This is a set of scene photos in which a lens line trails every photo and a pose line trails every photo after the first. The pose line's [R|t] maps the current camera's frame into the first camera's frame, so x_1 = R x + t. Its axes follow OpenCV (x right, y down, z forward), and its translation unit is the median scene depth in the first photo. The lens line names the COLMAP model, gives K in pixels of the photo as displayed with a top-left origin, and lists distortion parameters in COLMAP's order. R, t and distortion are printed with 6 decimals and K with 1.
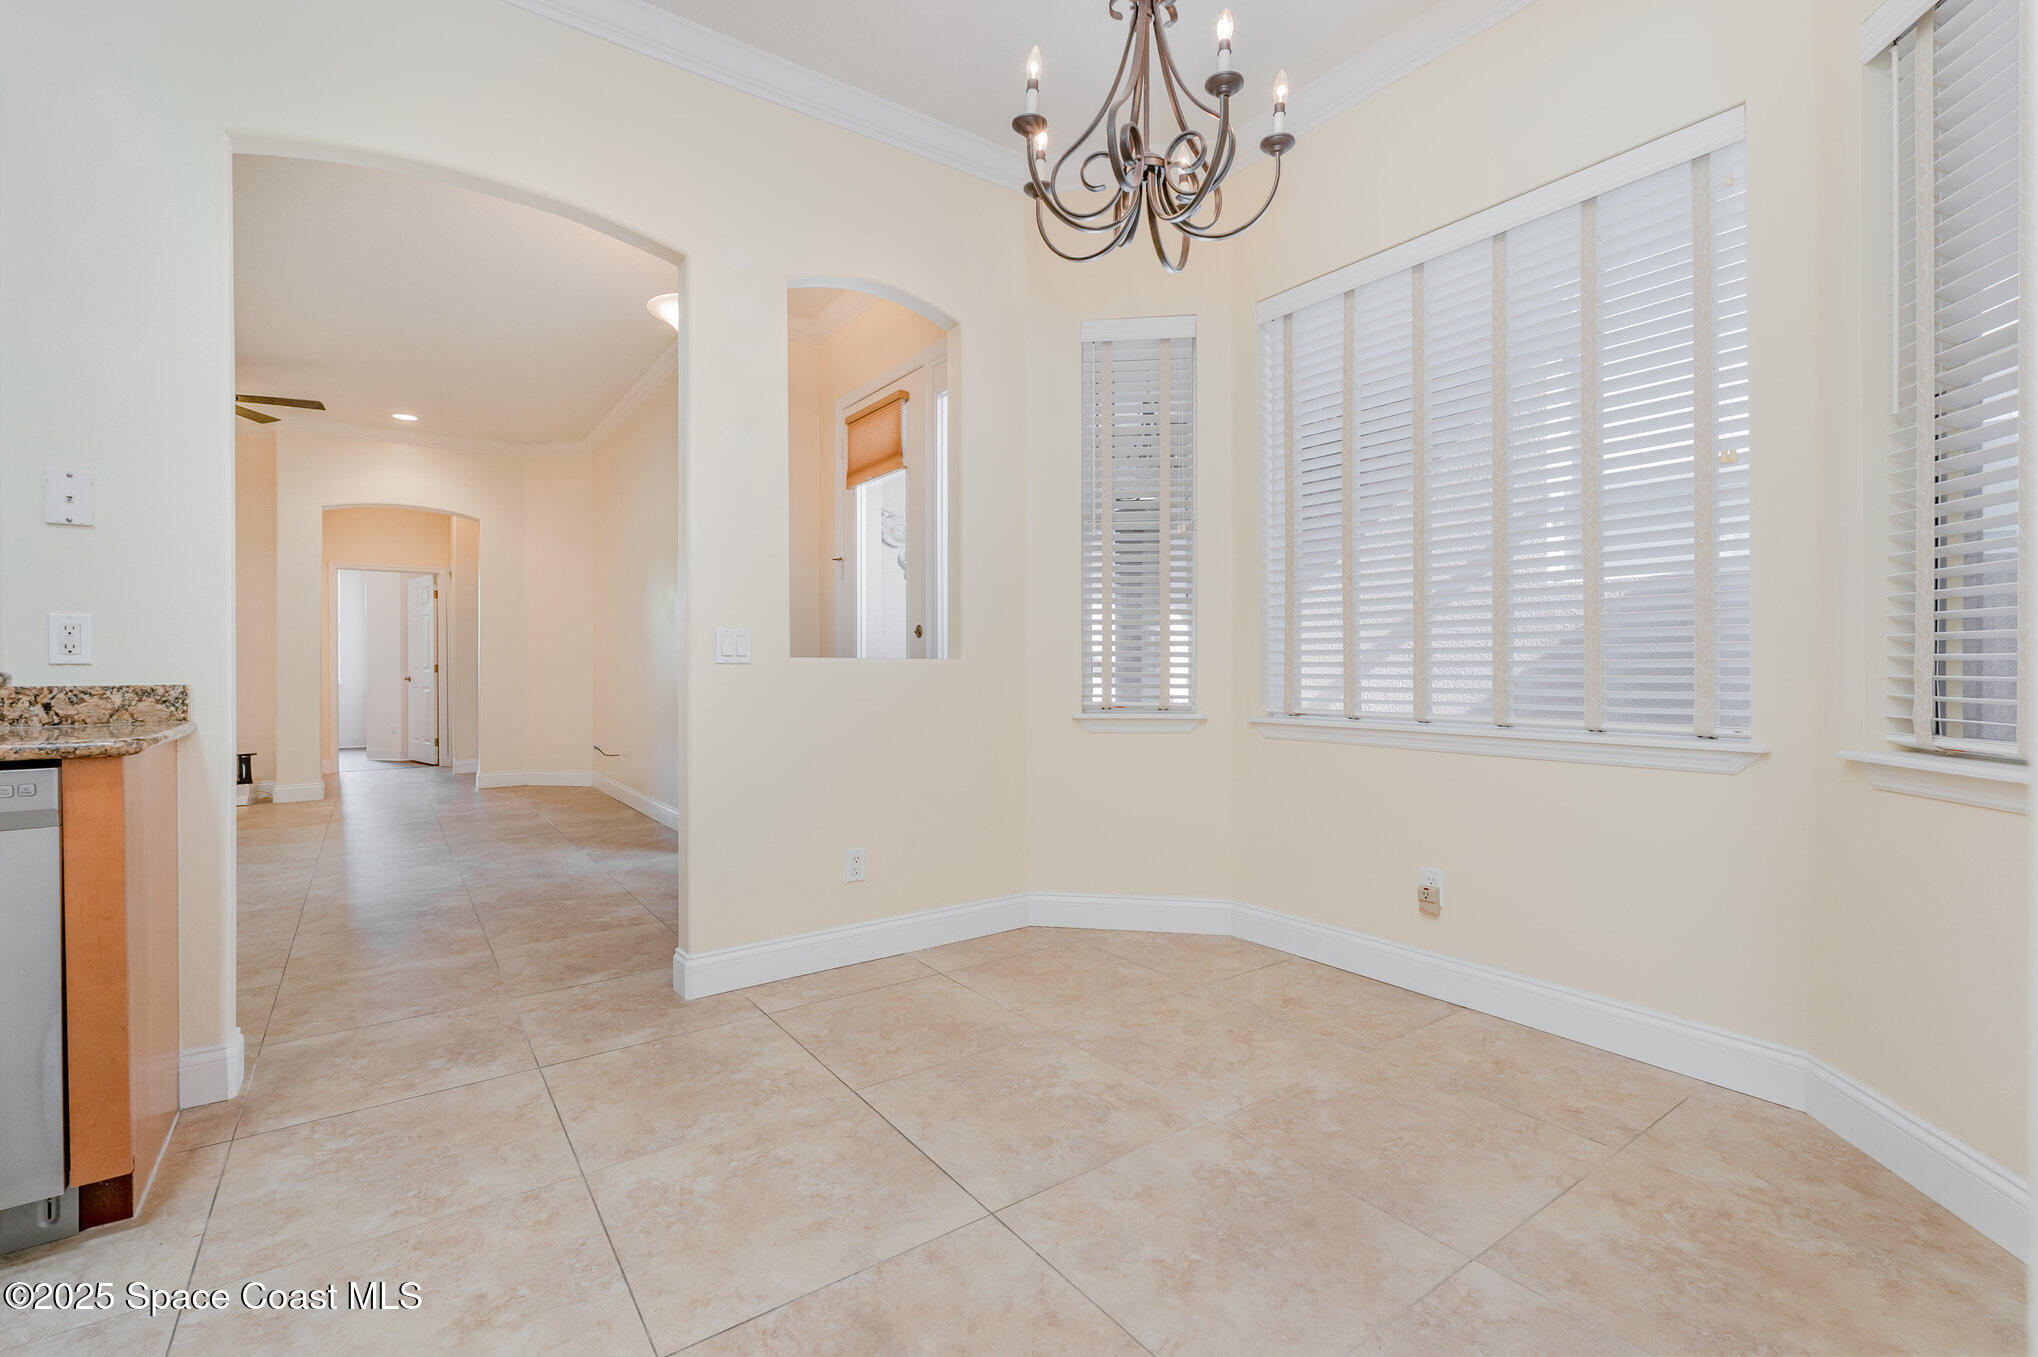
lens RADIAL K [[903.0, 0, 1019.4], [0, 903.0, 671.0], [0, 0, 1]] dist [-0.004100, 0.000612]
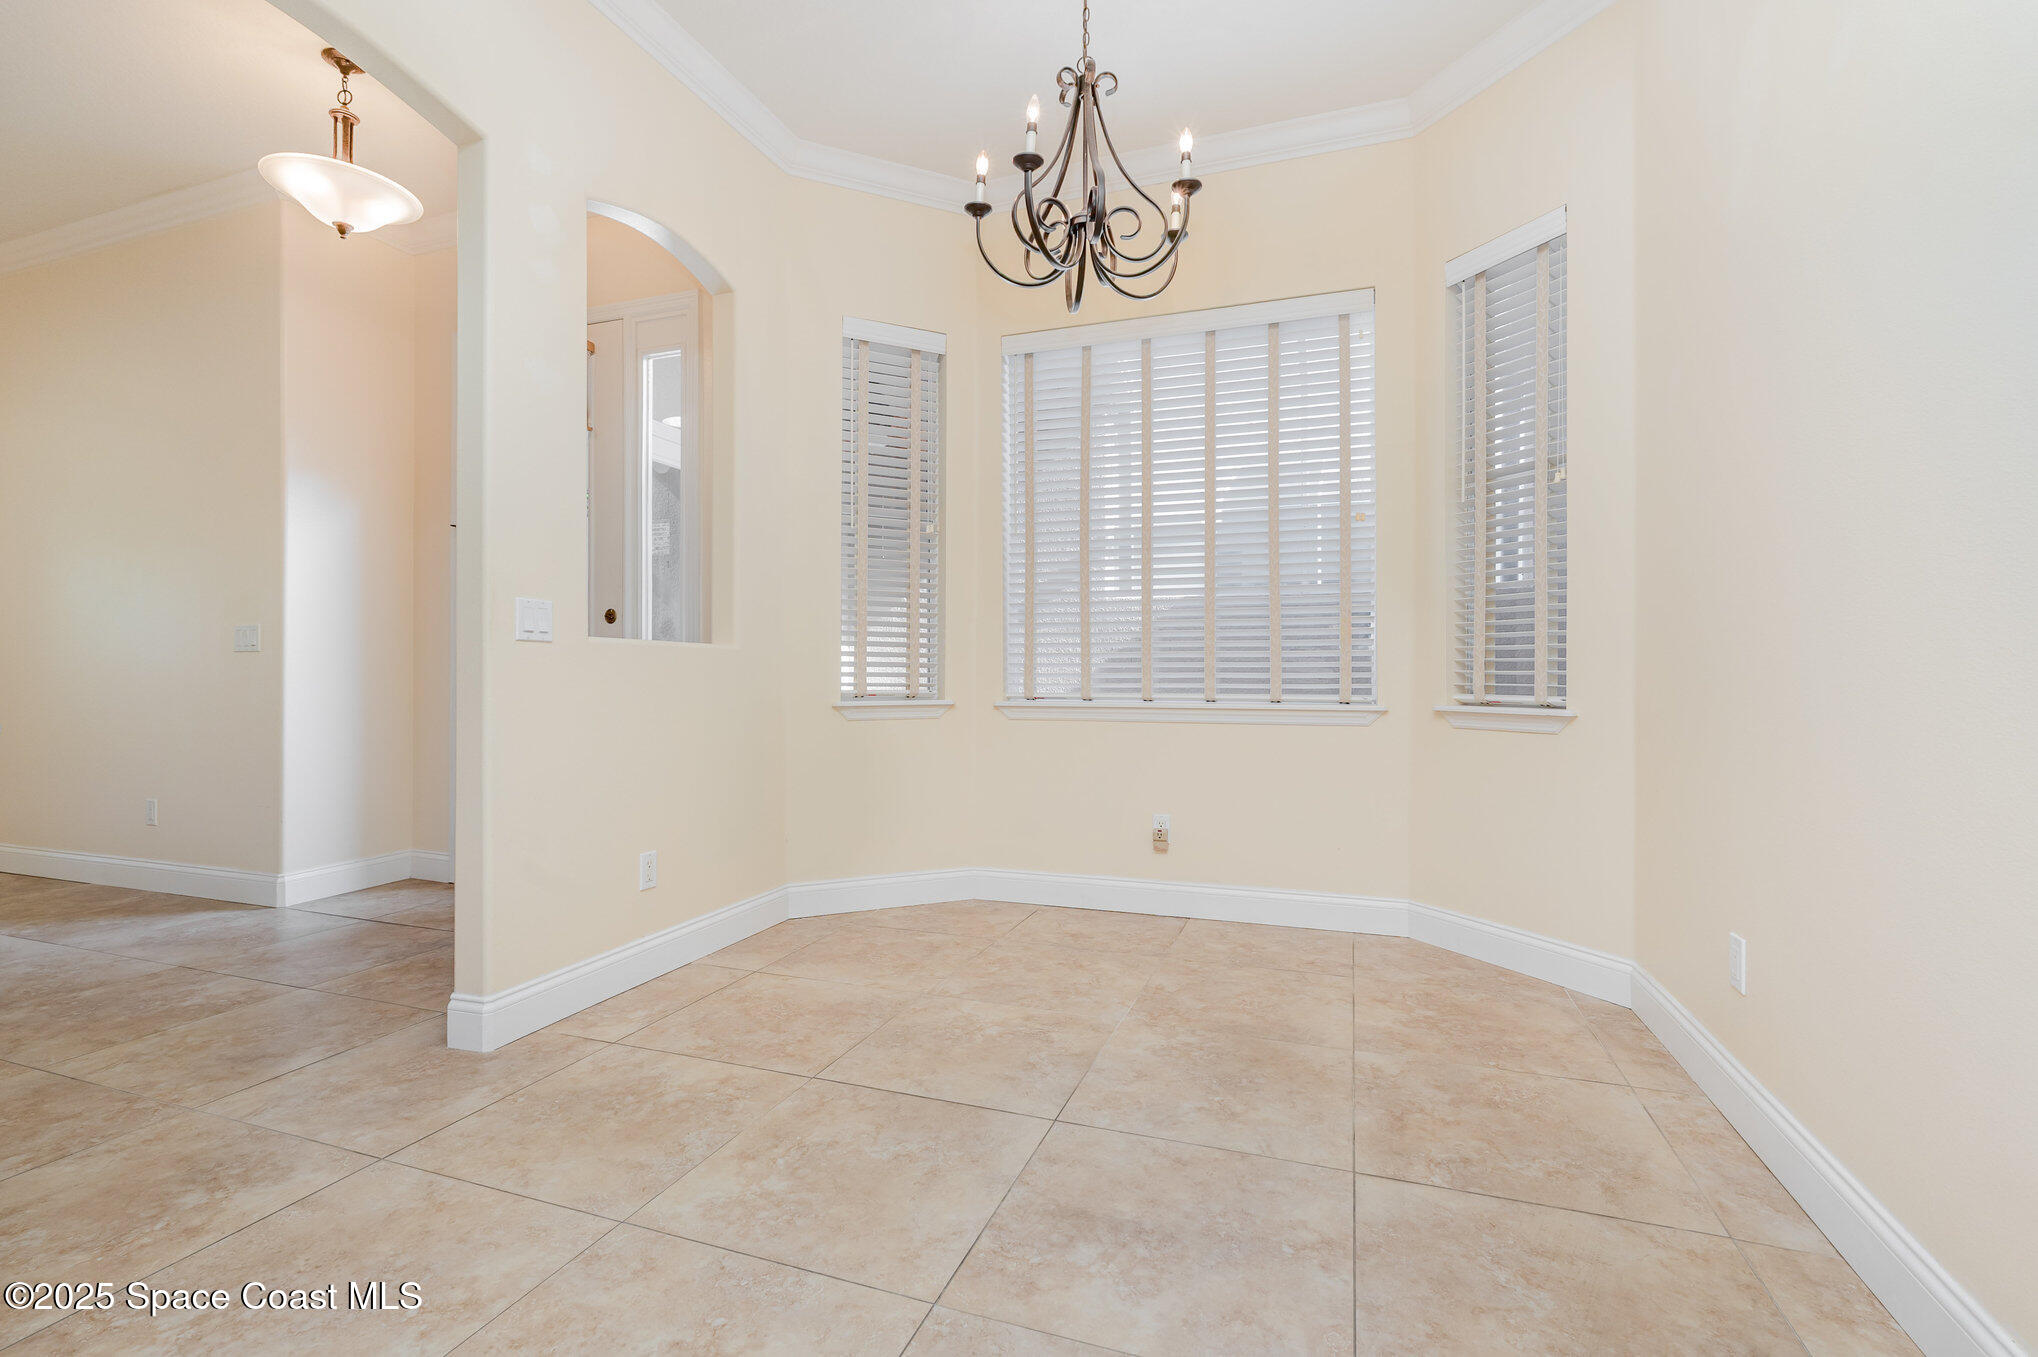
lens RADIAL K [[903.0, 0, 1053.4], [0, 903.0, 673.5], [0, 0, 1]] dist [-0.004100, 0.000612]
pose [[0.822483, 0.002439, 0.568784, -0.463699], [-0.000272, 0.999992, -0.003895, 0.028803], [-0.568790, 0.003049, 0.822477, 0.043074]]
